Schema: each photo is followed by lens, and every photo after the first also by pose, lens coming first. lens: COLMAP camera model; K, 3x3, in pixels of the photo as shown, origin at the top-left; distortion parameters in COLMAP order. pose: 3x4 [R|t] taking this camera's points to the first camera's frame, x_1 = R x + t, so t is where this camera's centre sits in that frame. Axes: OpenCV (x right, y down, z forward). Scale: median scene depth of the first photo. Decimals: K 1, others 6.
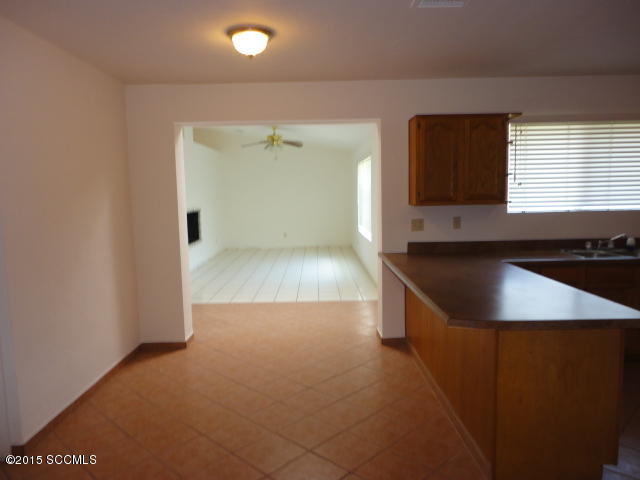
lens RADIAL K [[463.2, 0, 320.0], [0, 463.2, 240.0], [0, 0, 1]] dist [-0.006460, -0.003512]
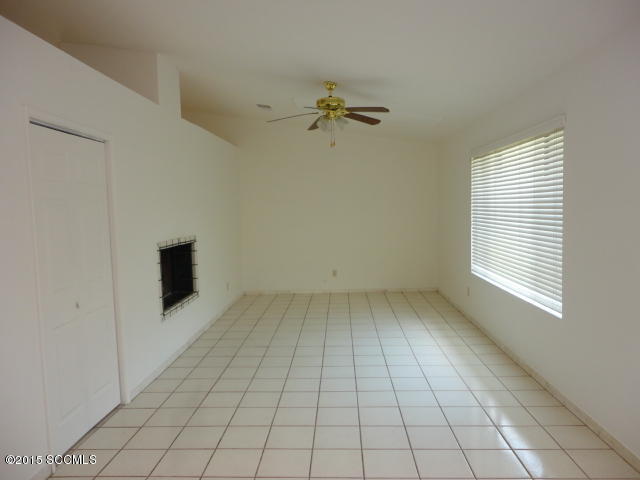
lens RADIAL K [[463.2, 0, 320.0], [0, 463.2, 240.0], [0, 0, 1]] dist [-0.006460, -0.003512]
pose [[0.998274, -0.000726, -0.058732, -0.073867], [-0.001183, 0.999472, -0.032475, -0.045911], [0.058725, 0.032488, 0.997745, 0.445235]]
